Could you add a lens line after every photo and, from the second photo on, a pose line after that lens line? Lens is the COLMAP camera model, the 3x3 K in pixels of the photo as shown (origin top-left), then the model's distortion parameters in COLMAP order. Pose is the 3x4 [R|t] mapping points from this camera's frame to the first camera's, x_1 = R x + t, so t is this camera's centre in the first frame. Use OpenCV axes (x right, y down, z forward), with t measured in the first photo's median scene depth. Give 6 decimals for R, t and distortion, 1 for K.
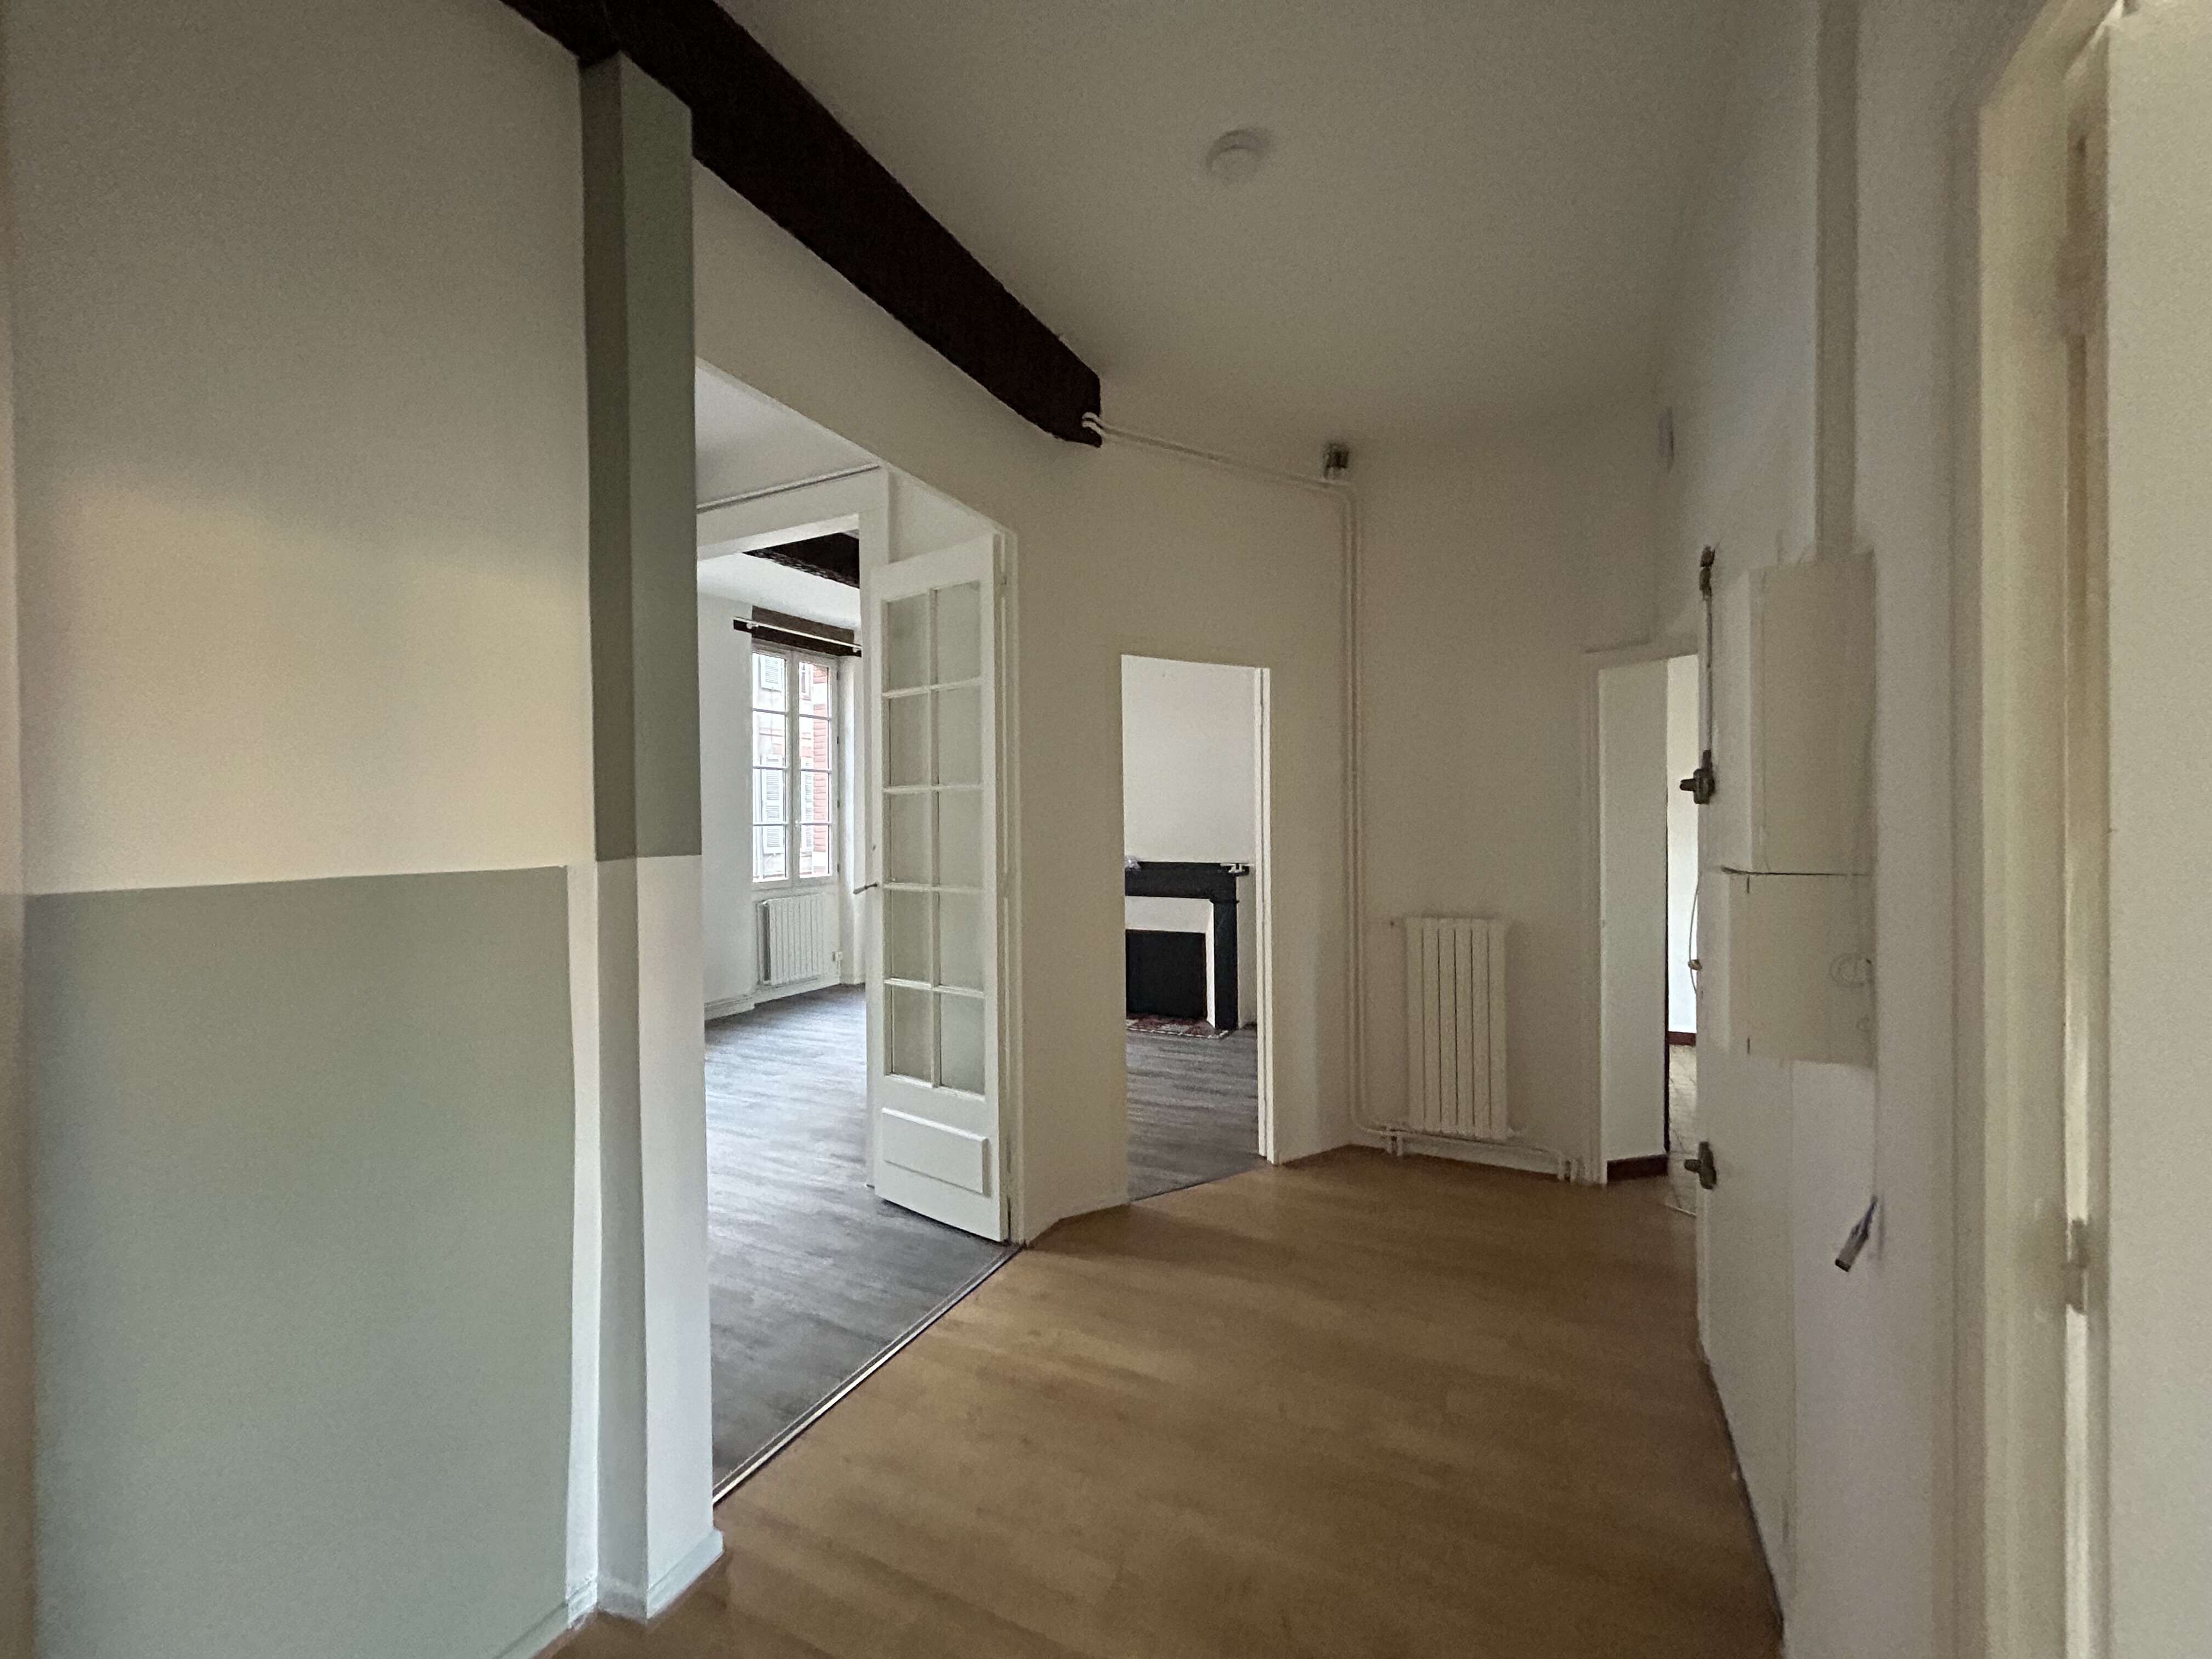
lens RADIAL K [[889.4, 0, 1118.9], [0, 889.4, 823.5], [0, 0, 1]] dist [-0.000916, 0.000652]
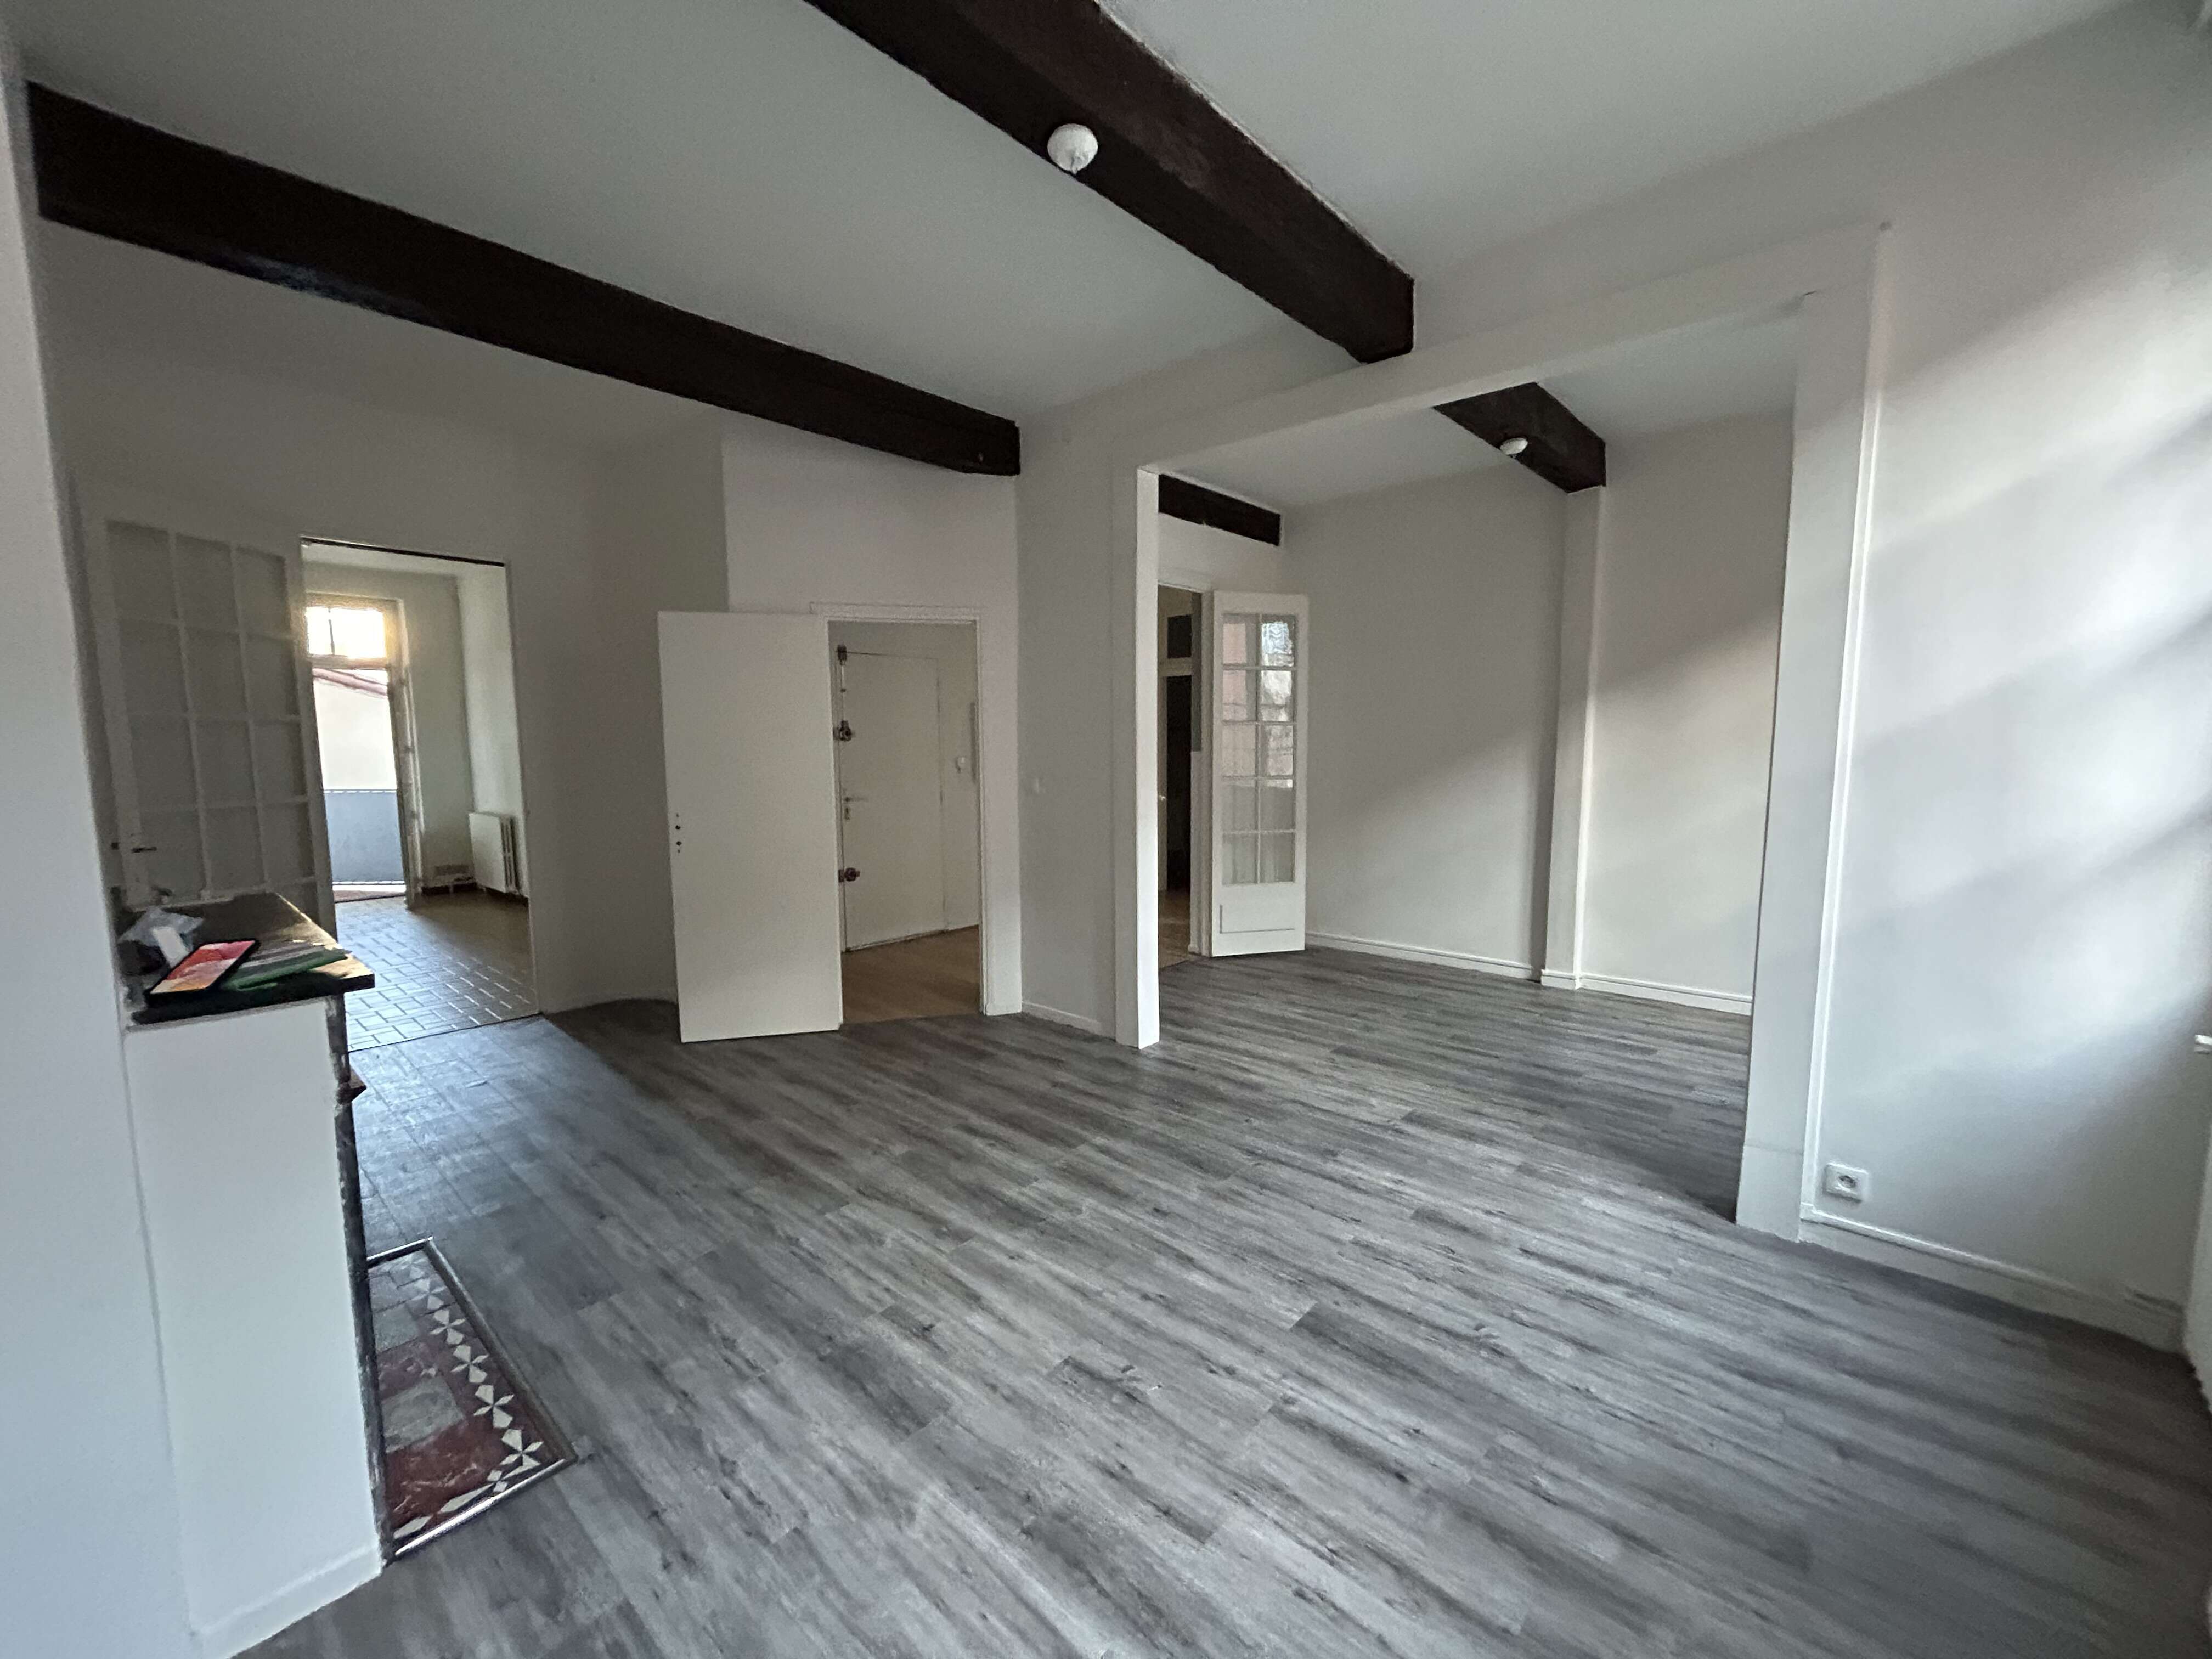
lens RADIAL K [[889.4, 0, 1106.3], [0, 889.4, 827.7], [0, 0, 1]] dist [-0.000916, 0.000652]
pose [[-0.956843, -0.014891, 0.290224, -0.282621], [0.015529, 0.994639, 0.102232, -0.005833], [-0.290191, 0.102327, -0.951482, 1.075470]]
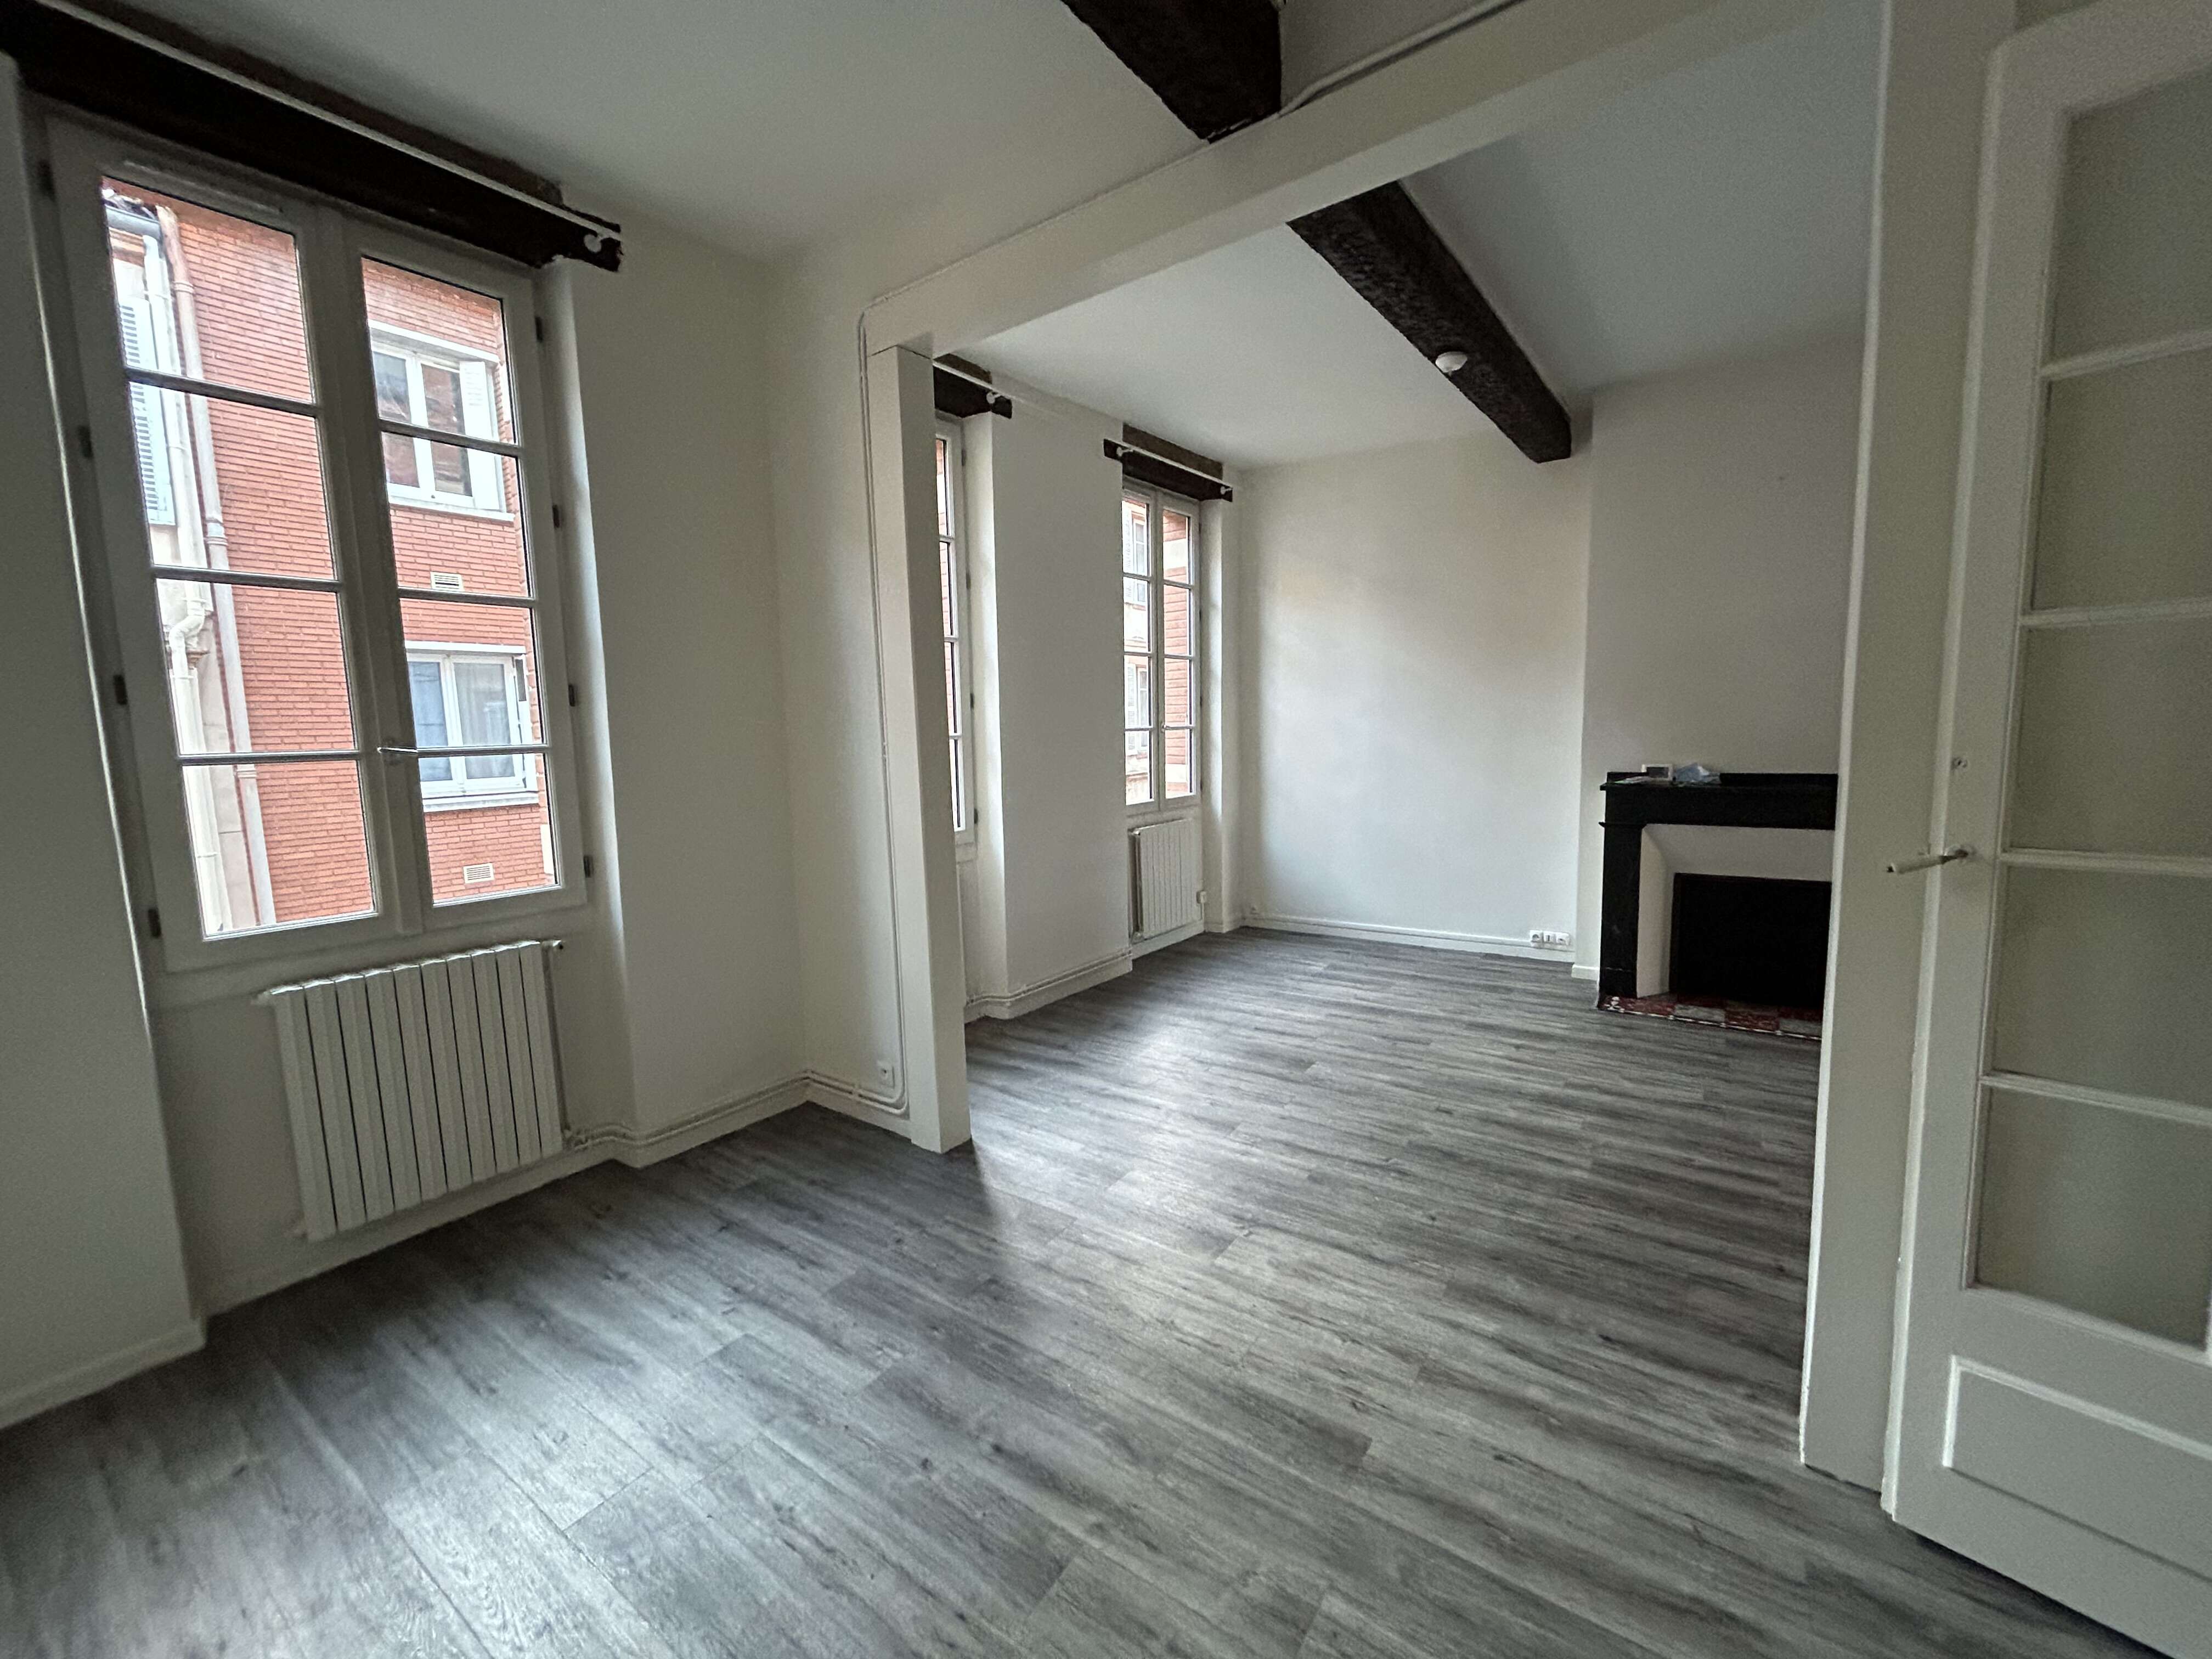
lens RADIAL K [[889.4, 0, 1104.2], [0, 889.4, 831.7], [0, 0, 1]] dist [-0.000916, 0.000652]
pose [[0.982963, 0.000789, -0.183801, -0.283689], [0.020432, 0.993324, 0.113533, 0.001566], [0.182664, -0.115354, 0.976385, 0.249611]]
